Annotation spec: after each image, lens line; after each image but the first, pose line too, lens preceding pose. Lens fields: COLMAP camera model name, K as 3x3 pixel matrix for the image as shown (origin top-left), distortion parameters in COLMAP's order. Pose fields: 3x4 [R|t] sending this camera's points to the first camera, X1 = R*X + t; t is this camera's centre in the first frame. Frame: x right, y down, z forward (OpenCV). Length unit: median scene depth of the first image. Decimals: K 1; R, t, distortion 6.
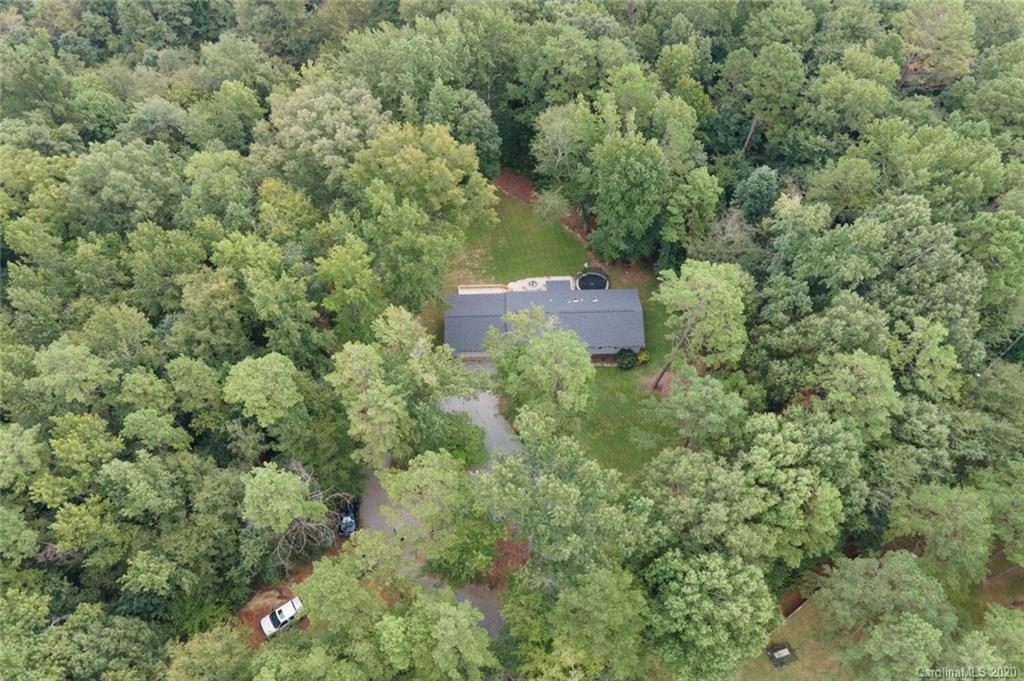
lens RADIAL K [[748.5, 0, 505.4], [0, 748.5, 335.8], [0, 0, 1]] dist [-0.002347, 0.068934]
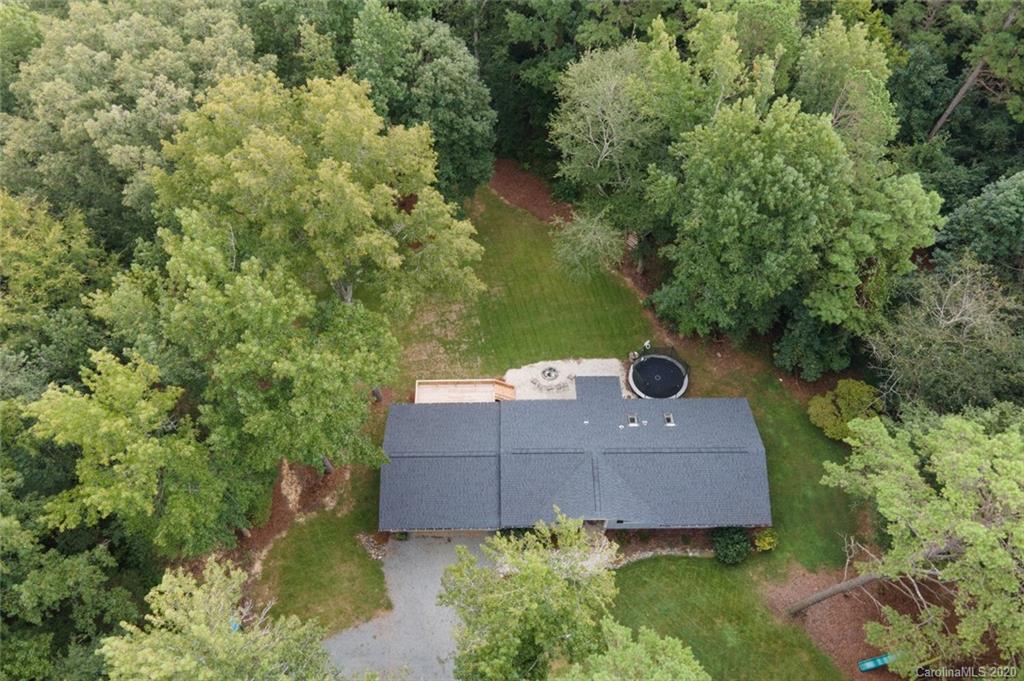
lens RADIAL K [[748.1, 0, 509.5], [0, 748.1, 329.5], [0, 0, 1]] dist [-0.004344, 0.075497]
pose [[0.999958, 0.008821, -0.002649, 0.008780], [-0.008749, 0.999626, 0.025919, -0.136141], [0.002877, -0.025895, 0.999661, 0.514548]]
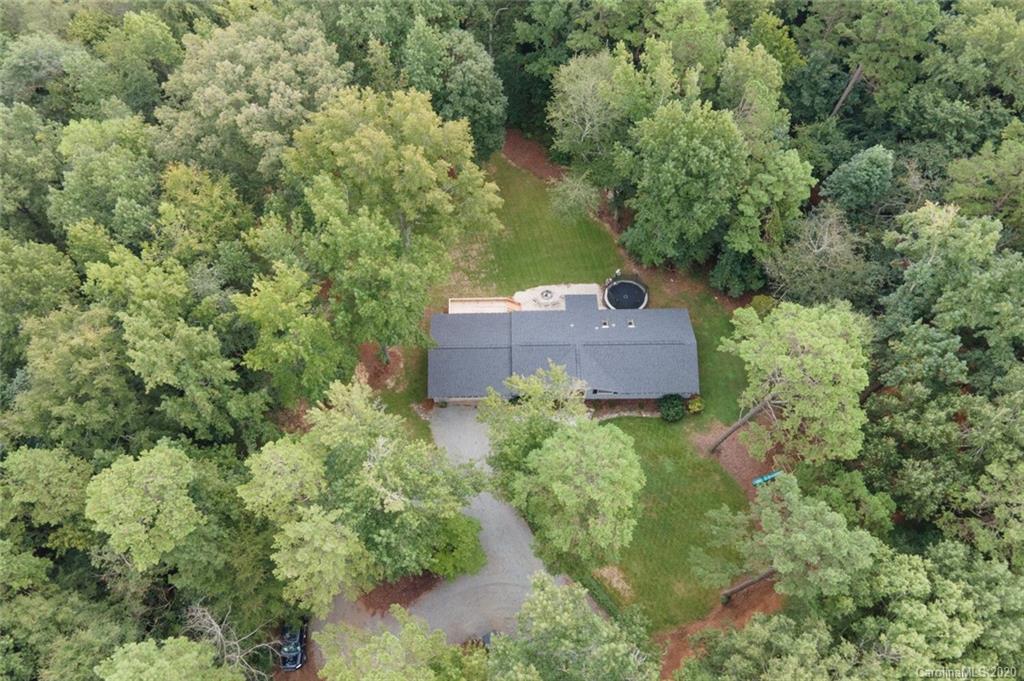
lens RADIAL K [[748.5, 0, 505.4], [0, 748.5, 335.8], [0, 0, 1]] dist [-0.002347, 0.068934]
pose [[0.999944, 0.008328, -0.006453, -0.000259], [-0.007691, 0.995626, 0.093111, -0.114300], [0.007201, -0.093056, 0.995635, 0.279275]]
